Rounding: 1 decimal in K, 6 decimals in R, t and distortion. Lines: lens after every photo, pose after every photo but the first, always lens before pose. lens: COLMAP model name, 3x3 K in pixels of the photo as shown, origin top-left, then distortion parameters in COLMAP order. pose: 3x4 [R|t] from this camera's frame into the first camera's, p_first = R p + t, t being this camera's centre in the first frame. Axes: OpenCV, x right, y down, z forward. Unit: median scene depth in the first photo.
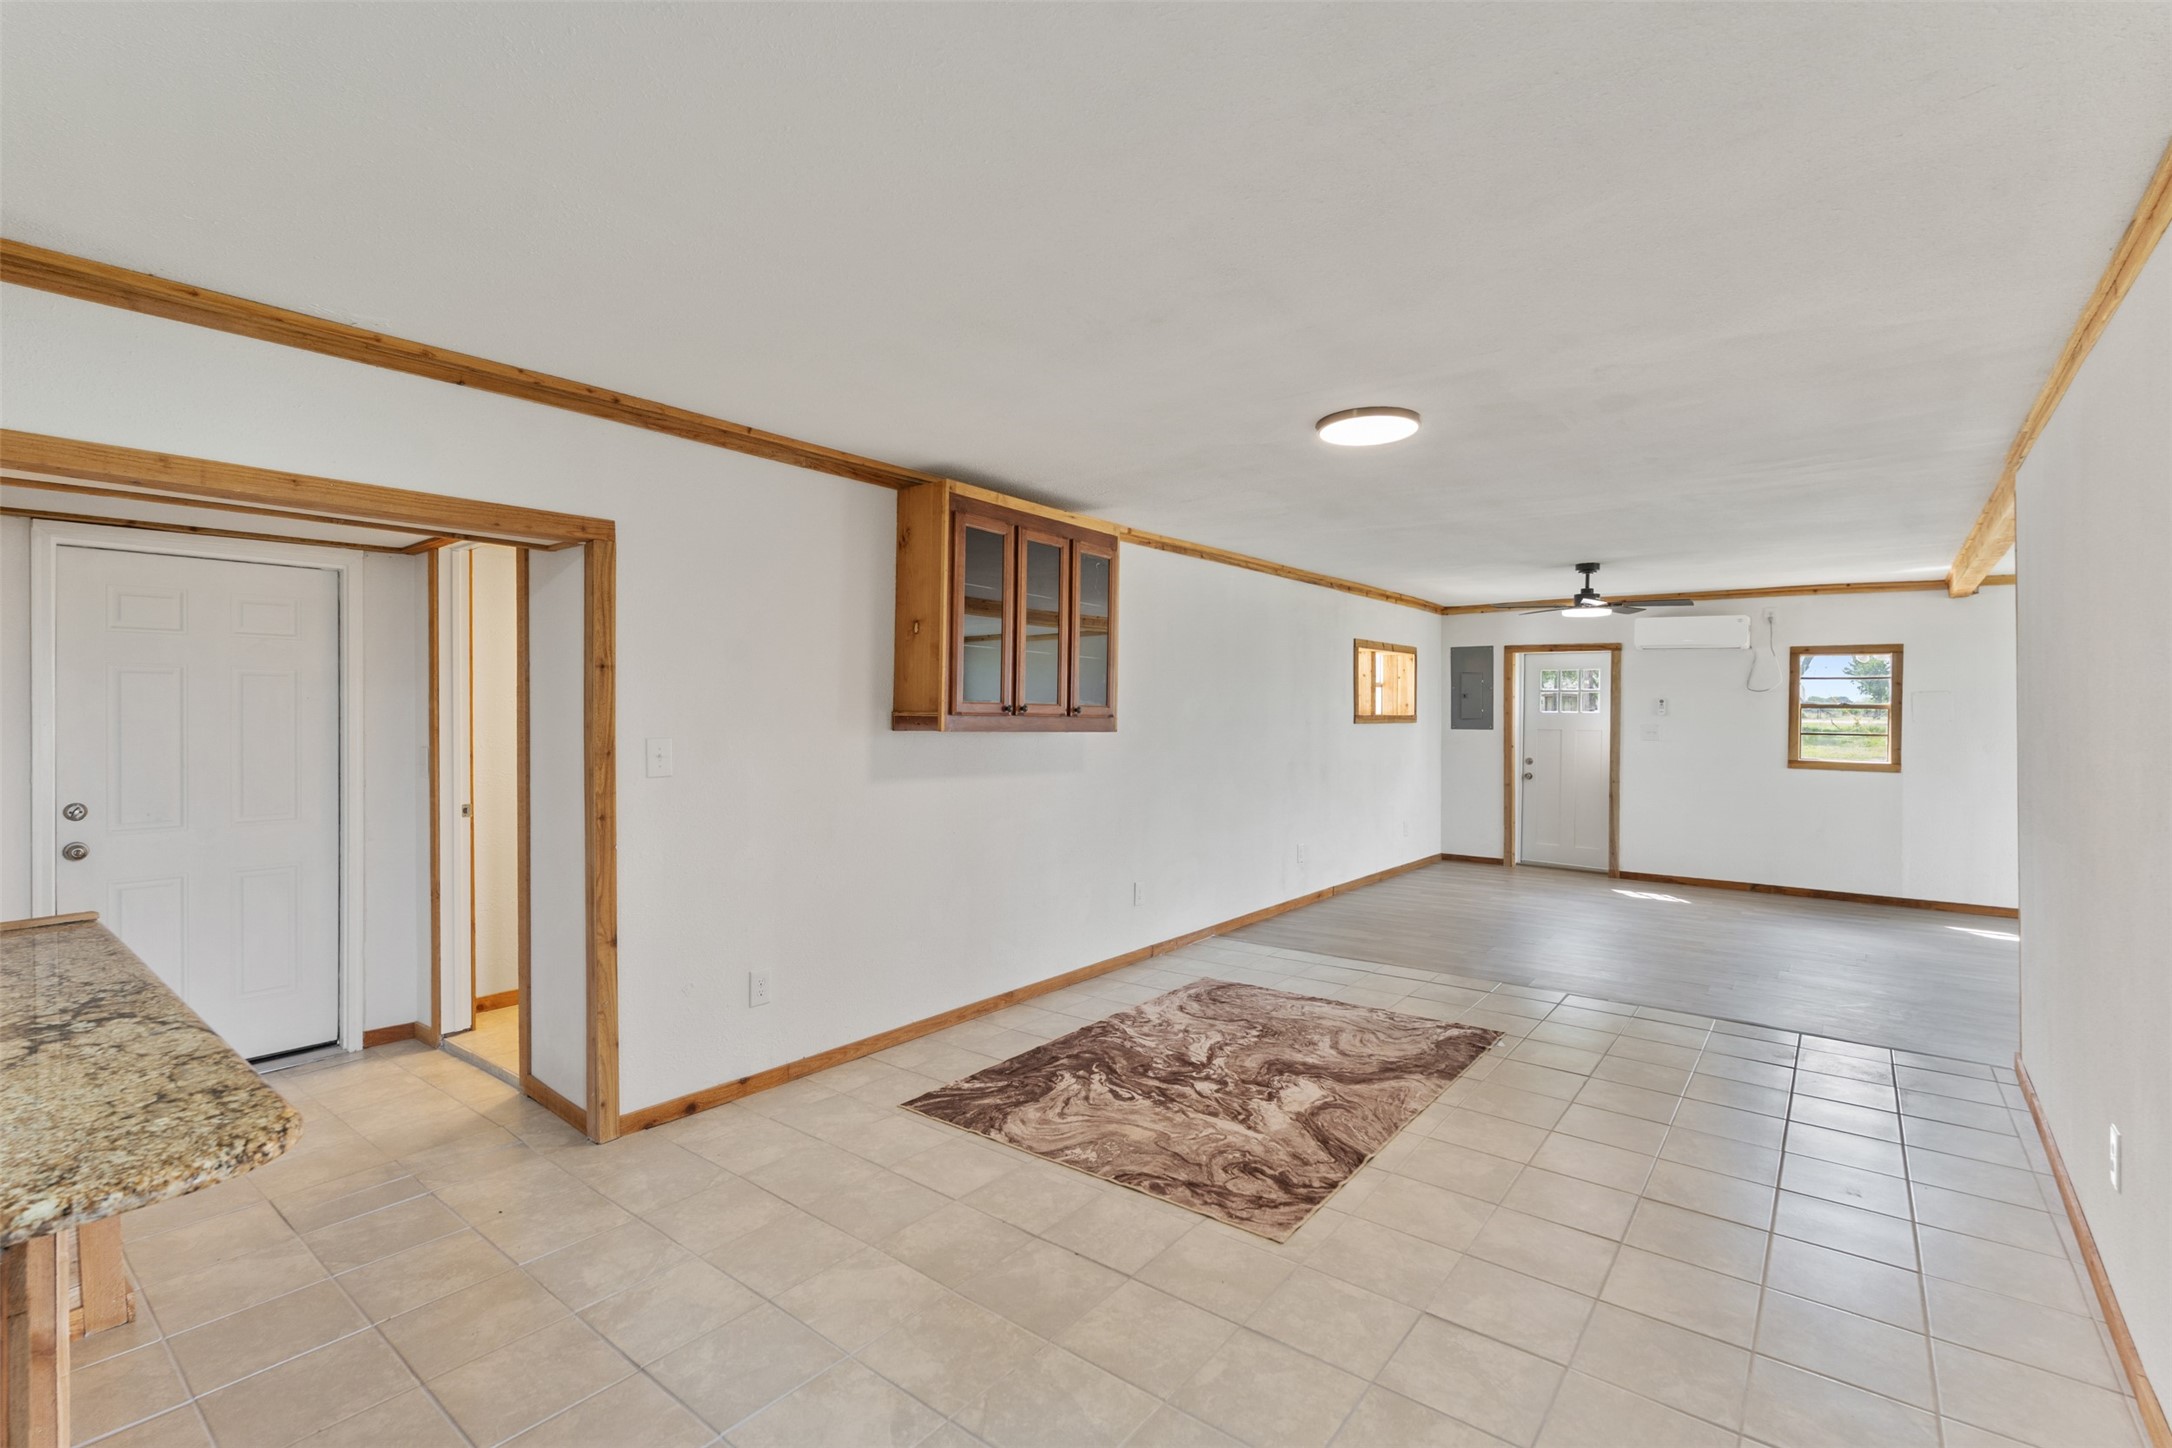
lens RADIAL K [[979.2, 0, 1095.5], [0, 979.2, 737.6], [0, 0, 1]] dist [-0.010063, 0.000137]
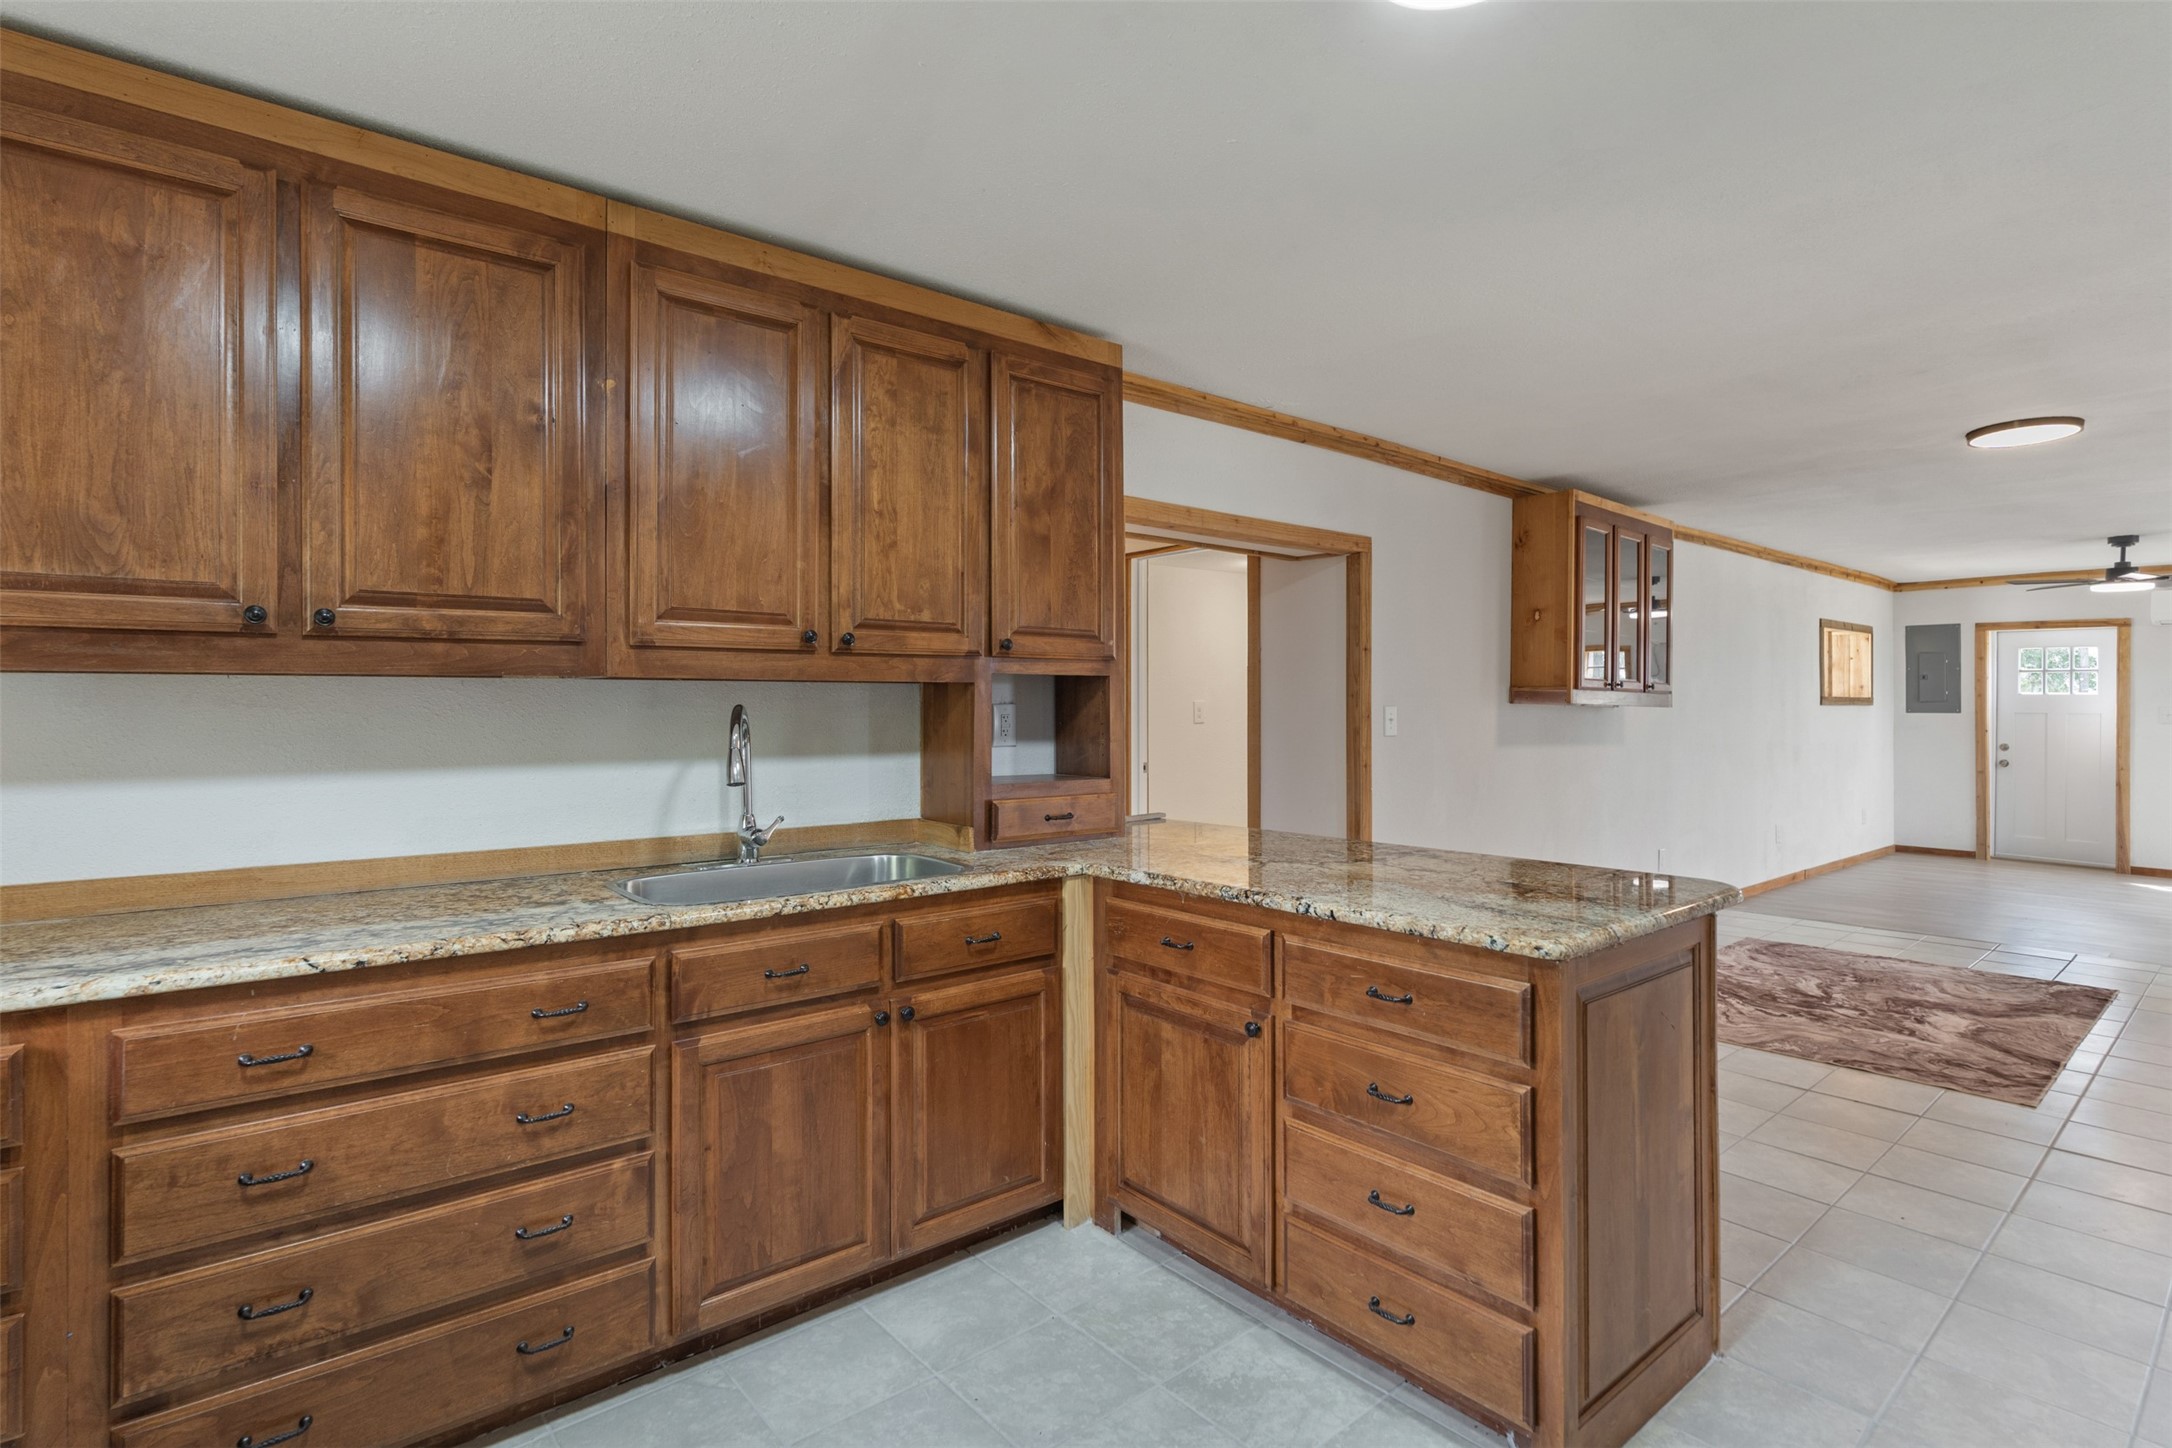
lens RADIAL K [[1061.6, 0, 1091.1], [0, 1061.6, 711.3], [0, 0, 1]] dist [-0.002531, -0.000303]
pose [[0.979201, 0.000827, -0.202893, -0.466664], [-0.004852, 0.999801, -0.019340, 0.031988], [0.202837, 0.019922, 0.979010, -0.371912]]
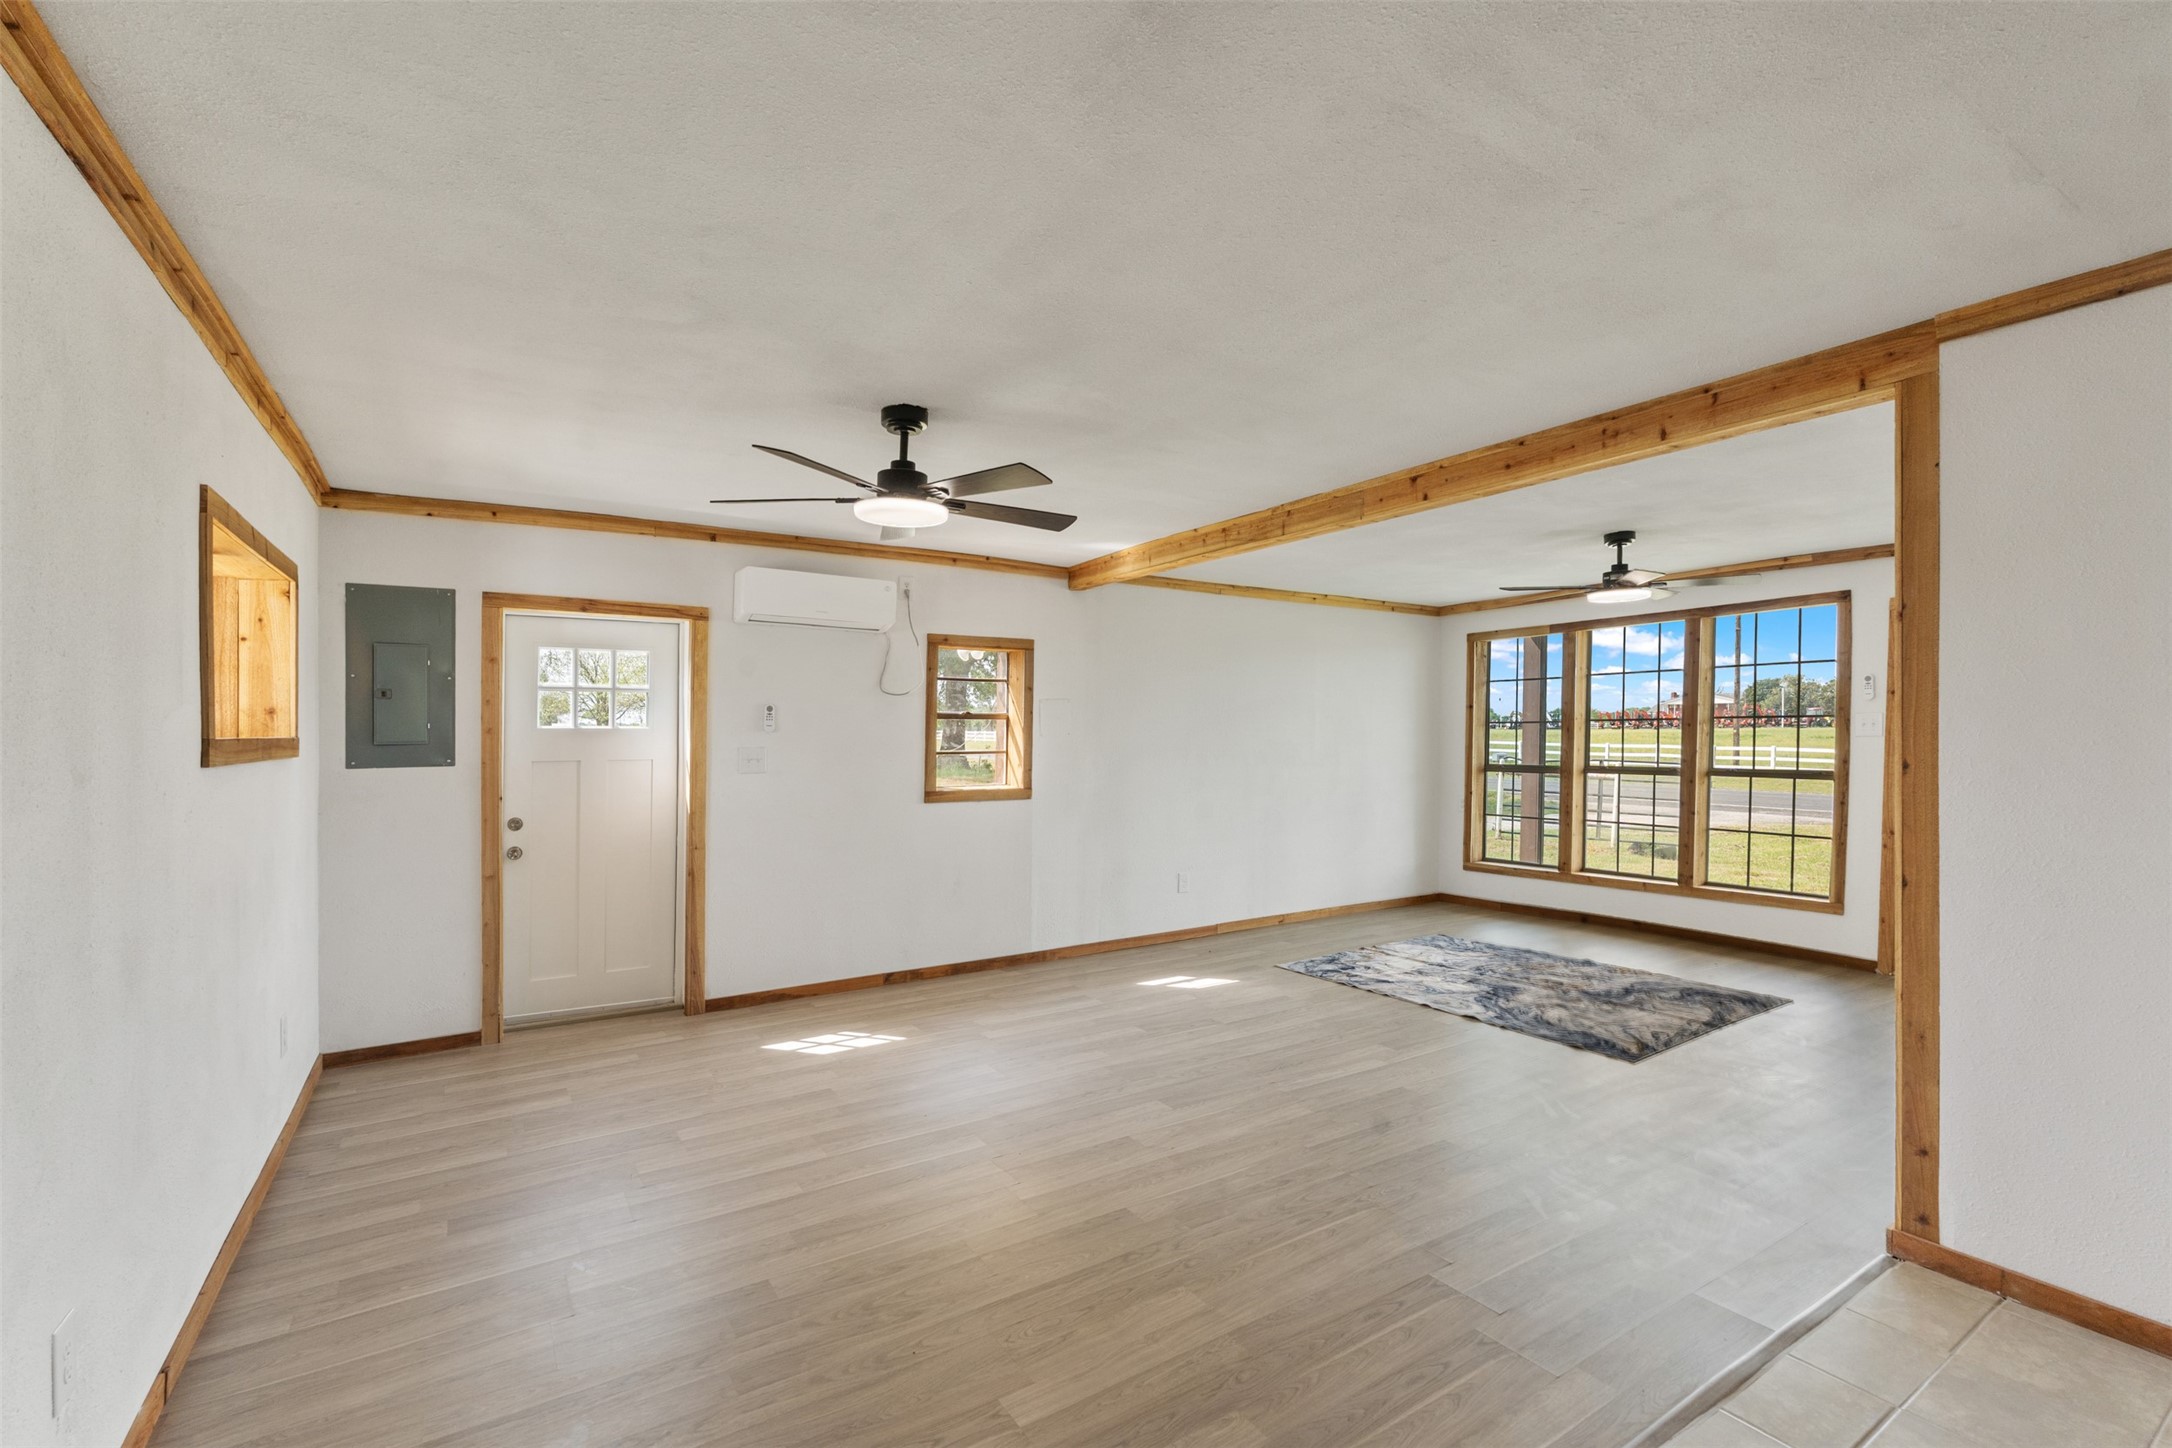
lens RADIAL K [[979.1, 0, 1090.9], [0, 979.1, 712.0], [0, 0, 1]] dist [-0.007055, 0.000062]
pose [[0.334543, 0.008694, 0.942340, 0.144161], [0.031865, 0.999281, -0.020532, -0.033253], [-0.941842, 0.036896, 0.334025, 1.266875]]
